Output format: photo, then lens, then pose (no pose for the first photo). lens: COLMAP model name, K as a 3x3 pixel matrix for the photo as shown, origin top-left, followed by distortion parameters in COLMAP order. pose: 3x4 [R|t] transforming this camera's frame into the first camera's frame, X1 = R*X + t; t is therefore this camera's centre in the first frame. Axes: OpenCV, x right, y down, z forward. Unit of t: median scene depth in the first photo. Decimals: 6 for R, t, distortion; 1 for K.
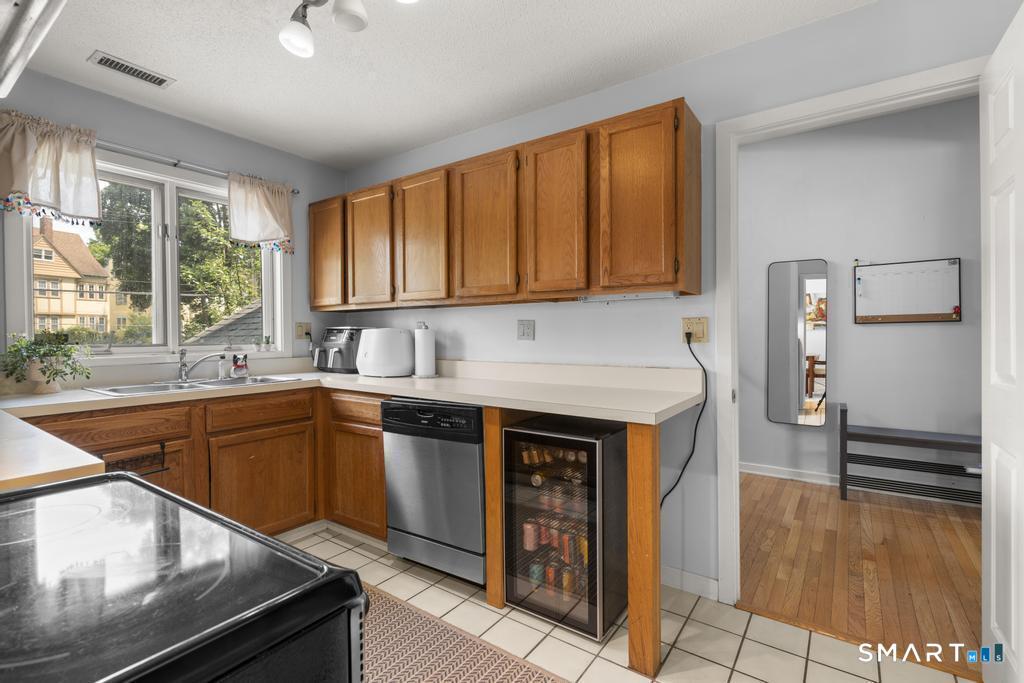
lens RADIAL K [[464.8, 0, 527.9], [0, 464.8, 340.4], [0, 0, 1]] dist [-0.003785, 0.000858]
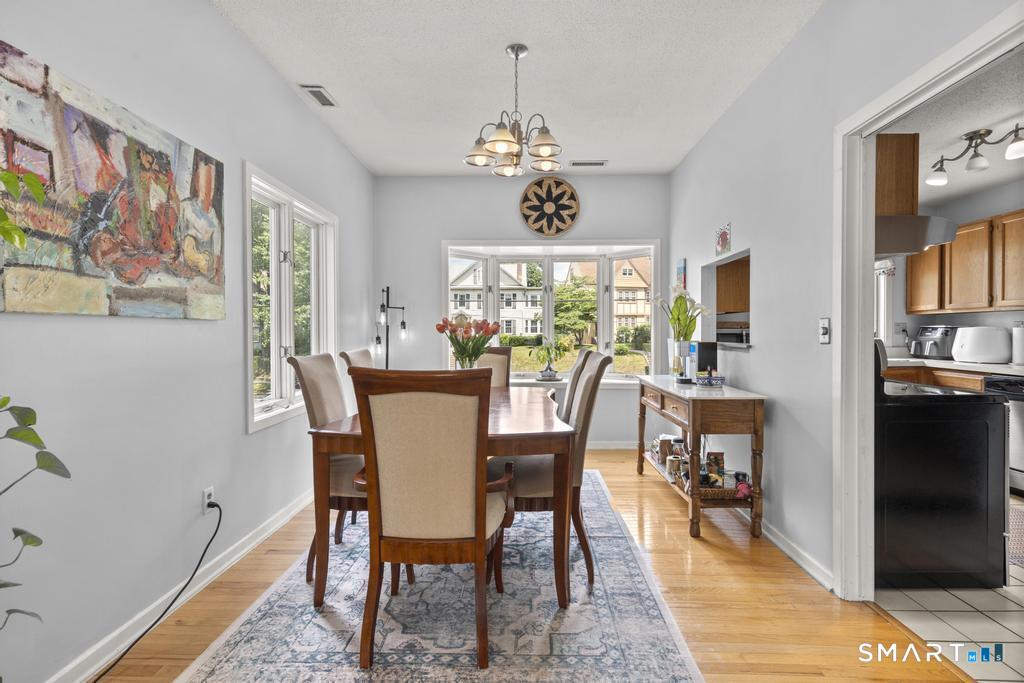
lens RADIAL K [[487.4, 0, 517.9], [0, 487.4, 340.0], [0, 0, 1]] dist [-0.000951, 0.001838]
pose [[0.545981, 0.016693, -0.837631, 0.141760], [-0.009197, 0.999861, 0.013932, 0.004489], [0.837747, 0.000097, 0.546058, -0.888525]]
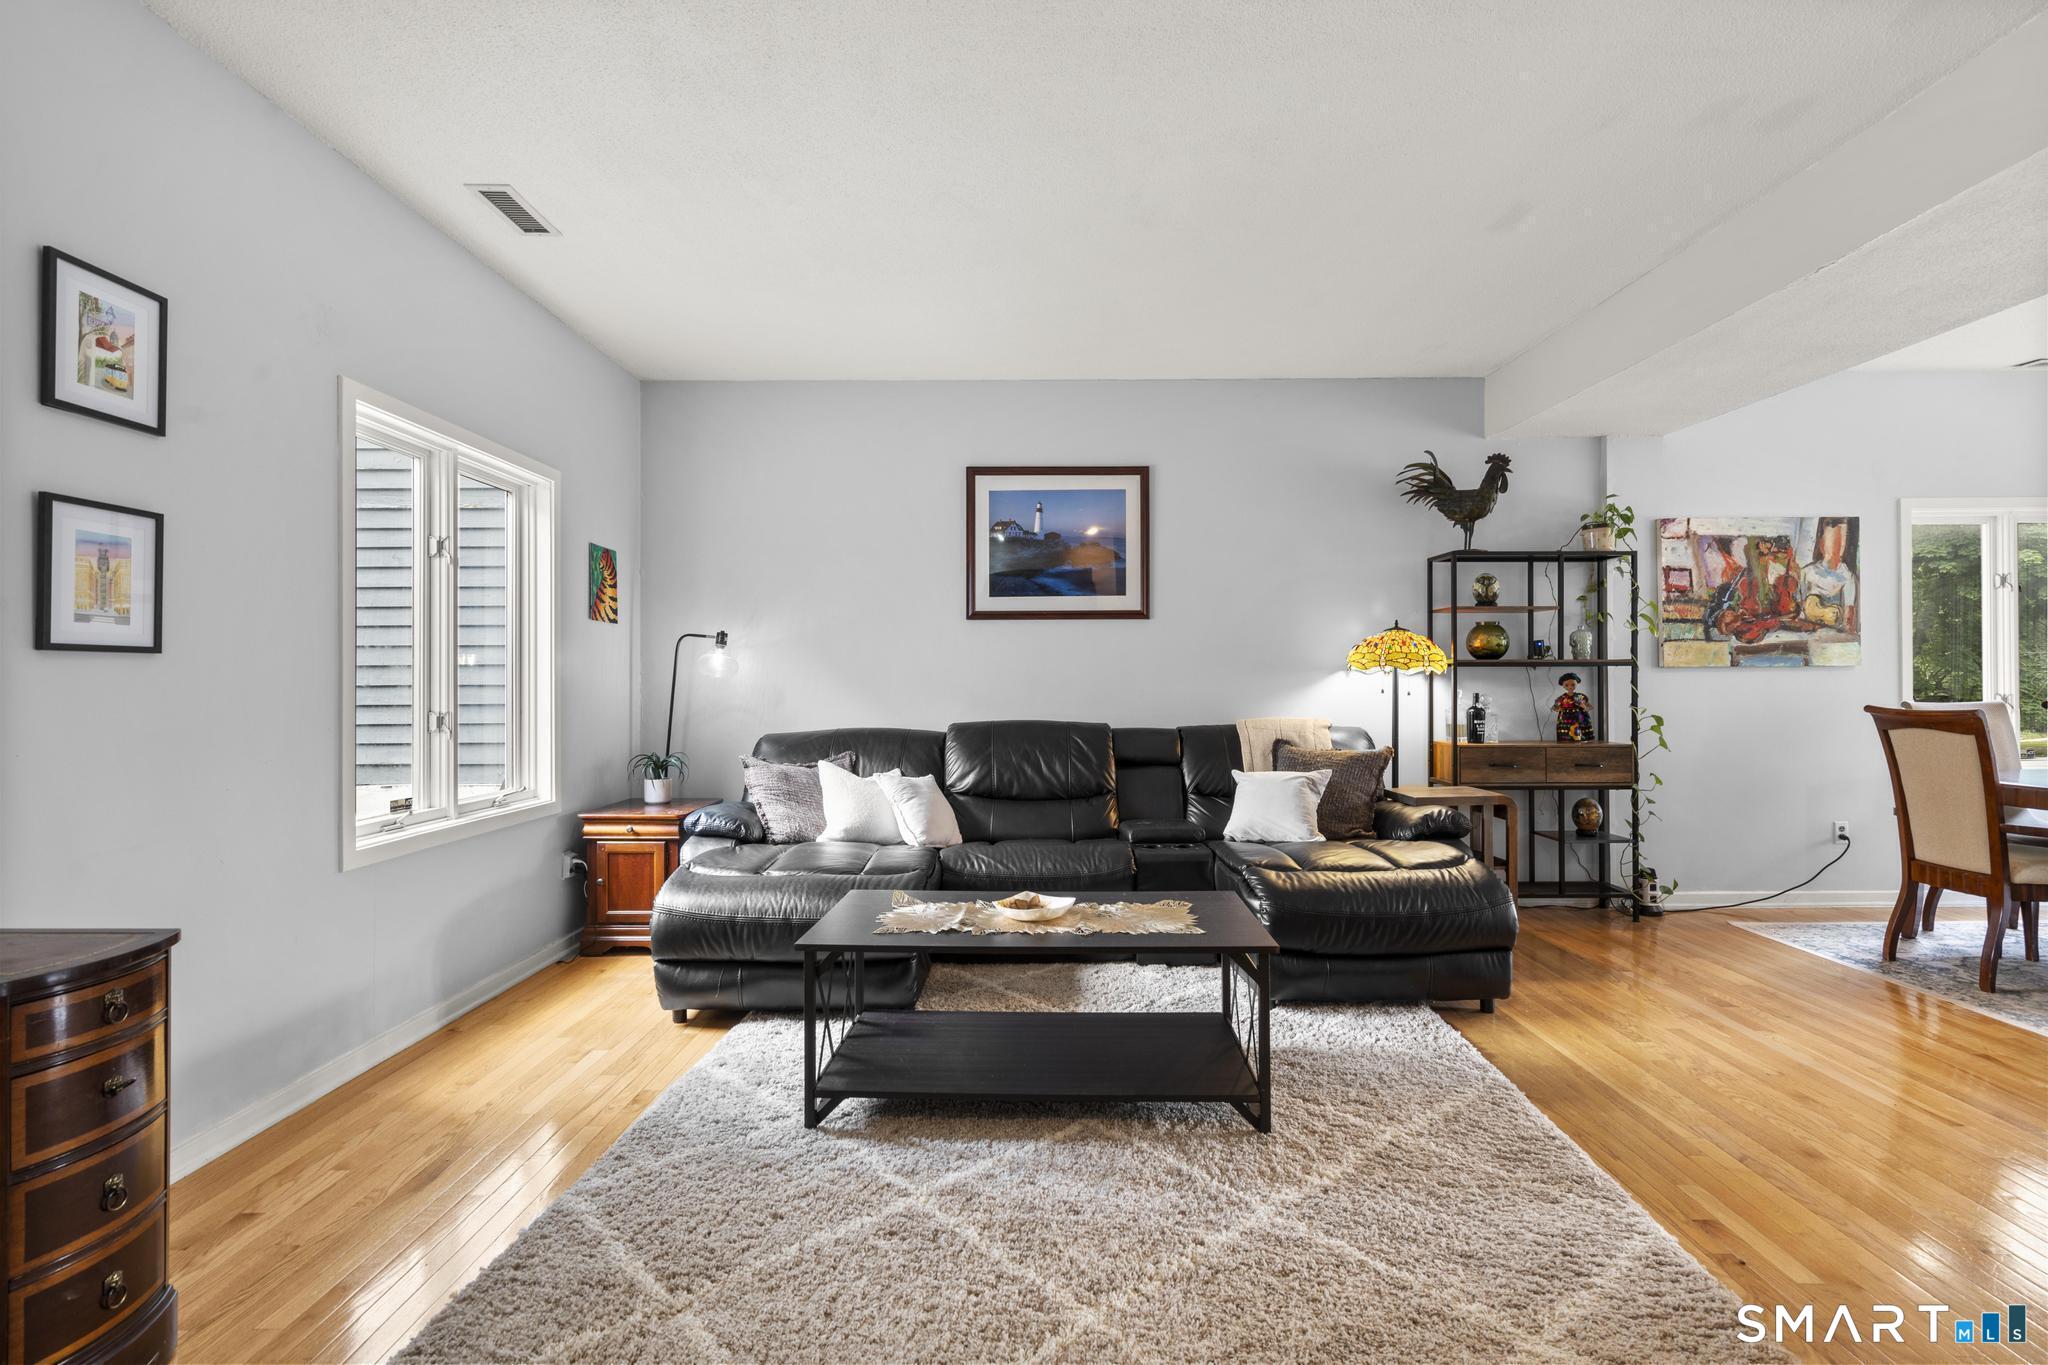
lens RADIAL K [[974.7, 0, 1033.8], [0, 974.7, 676.7], [0, 0, 1]] dist [-0.000951, 0.001838]
pose [[-0.827893, 0.006992, -0.560842, 1.359340], [0.004878, 0.999974, 0.005266, -0.009710], [0.560864, 0.001624, -0.827906, -0.245533]]
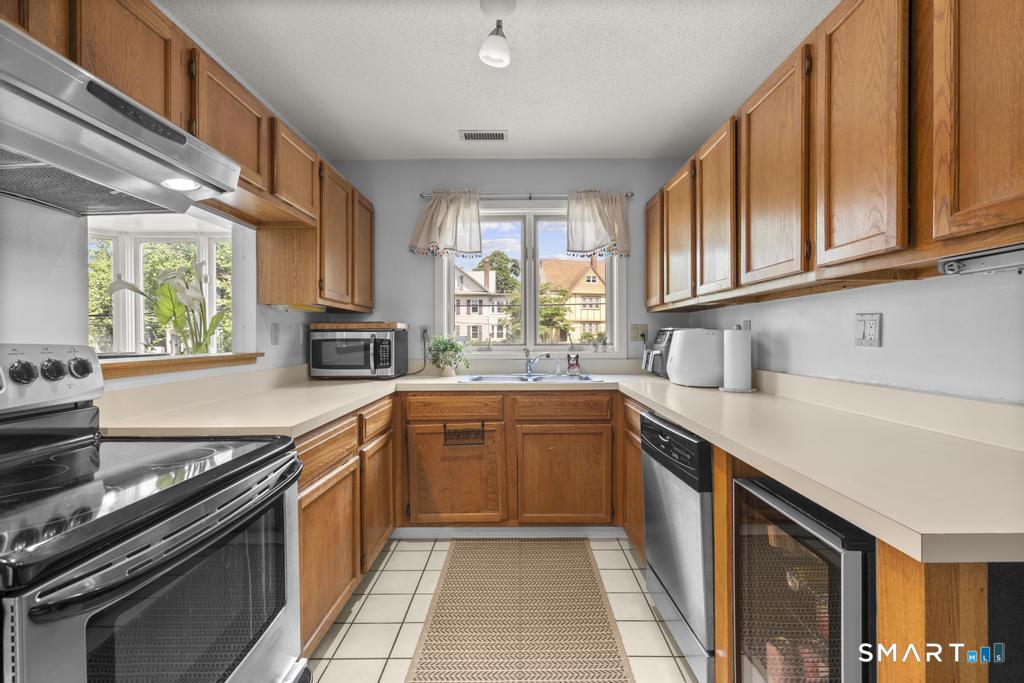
lens RADIAL K [[464.8, 0, 518.4], [0, 464.8, 340.4], [0, 0, 1]] dist [-0.003785, 0.000858]
pose [[0.559135, 0.008630, -0.829032, 0.220549], [-0.010076, 0.999943, 0.003613, -0.005382], [0.829015, 0.006333, 0.559190, 0.258636]]
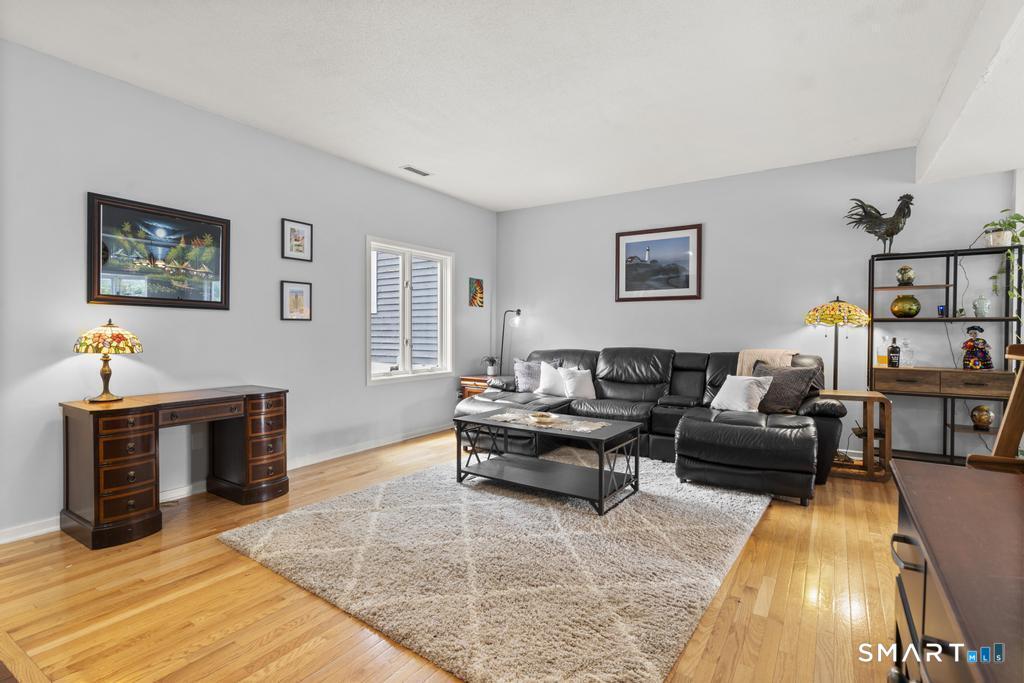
lens RADIAL K [[487.4, 0, 517.4], [0, 487.4, 336.3], [0, 0, 1]] dist [-0.000951, 0.001838]
pose [[-0.999727, 0.005453, -0.022705, 0.914502], [0.004979, 0.999770, 0.020877, -0.008271], [0.022814, 0.020758, -0.999524, 0.184644]]
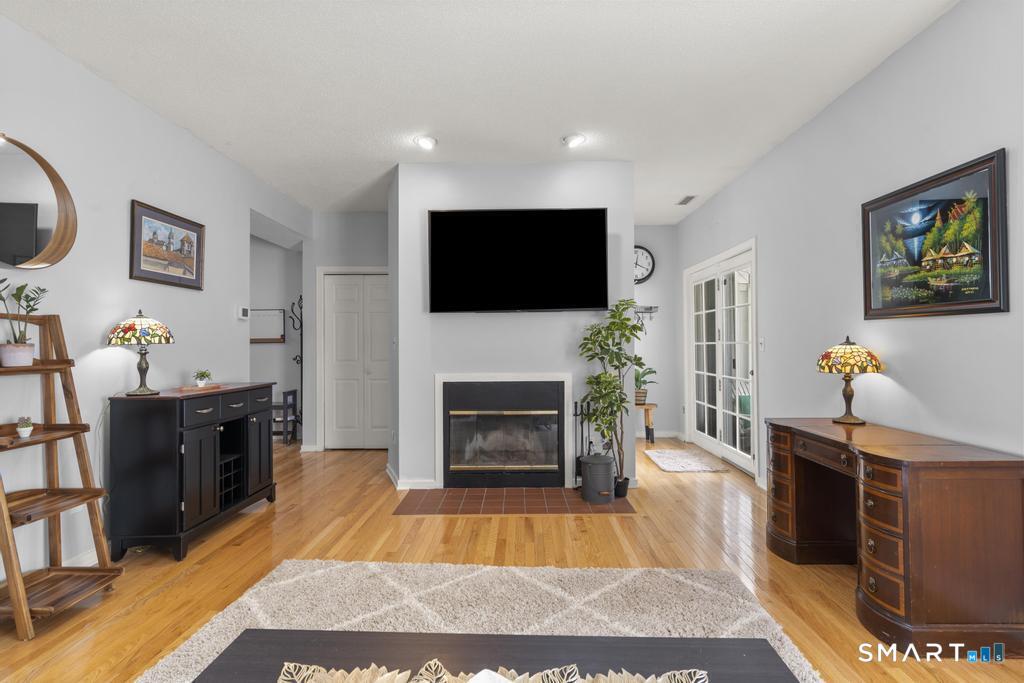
lens RADIAL K [[487.4, 0, 516.9], [0, 487.4, 339.1], [0, 0, 1]] dist [-0.000951, 0.001838]
pose [[0.831059, 0.010857, 0.556078, 0.668821], [0.004109, 0.999662, -0.025659, 0.000113], [-0.556168, 0.023609, 0.830734, -1.290764]]
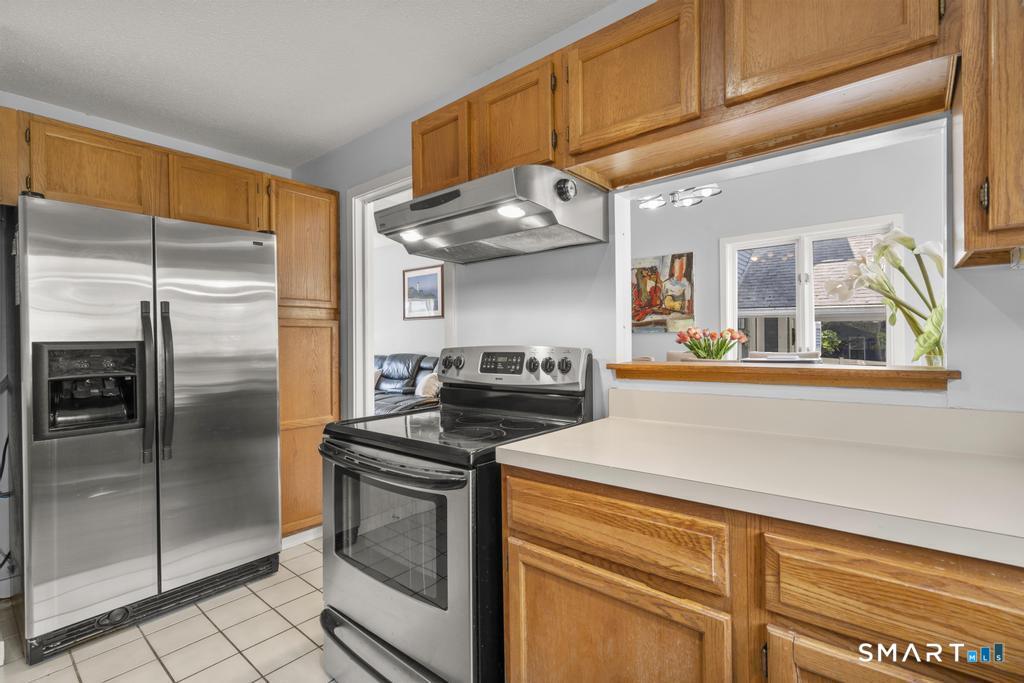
lens RADIAL K [[464.8, 0, 513.3], [0, 464.8, 343.5], [0, 0, 1]] dist [-0.003785, 0.000858]
pose [[-0.995748, 0.015613, 0.090781, -0.361330], [0.017420, 0.999665, 0.019154, -0.012885], [-0.090452, 0.020654, -0.995687, 0.744050]]
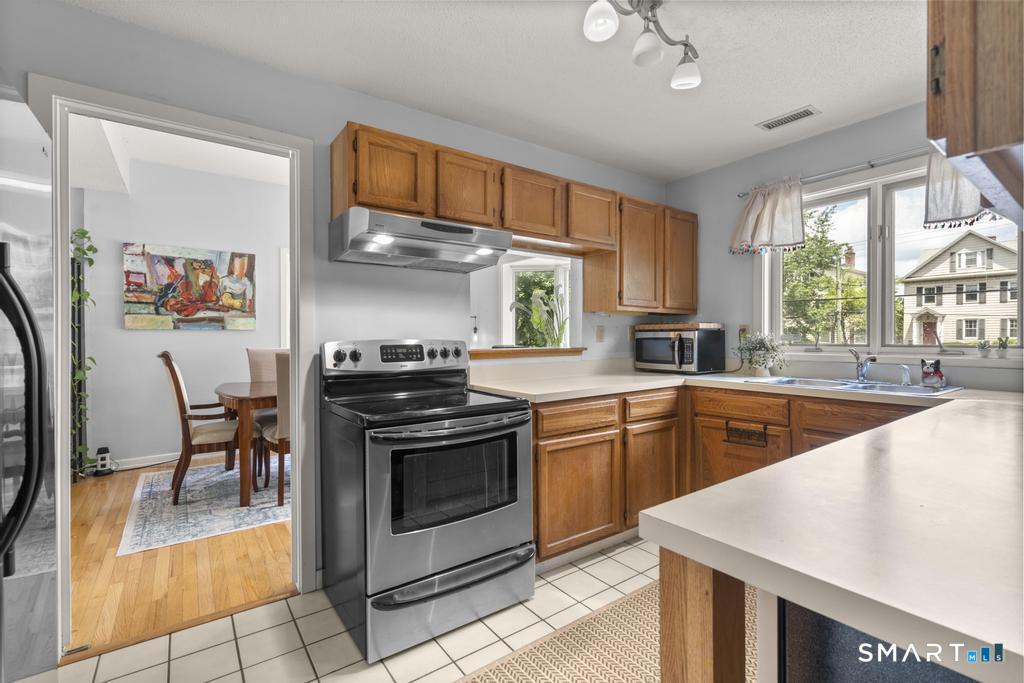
lens RADIAL K [[464.8, 0, 518.9], [0, 464.8, 340.6], [0, 0, 1]] dist [-0.003785, 0.000858]
pose [[-0.334626, 0.013476, -0.942255, 0.400023], [-0.008227, 0.999818, 0.017220, -0.011163], [0.942315, 0.013514, -0.334454, 0.556768]]
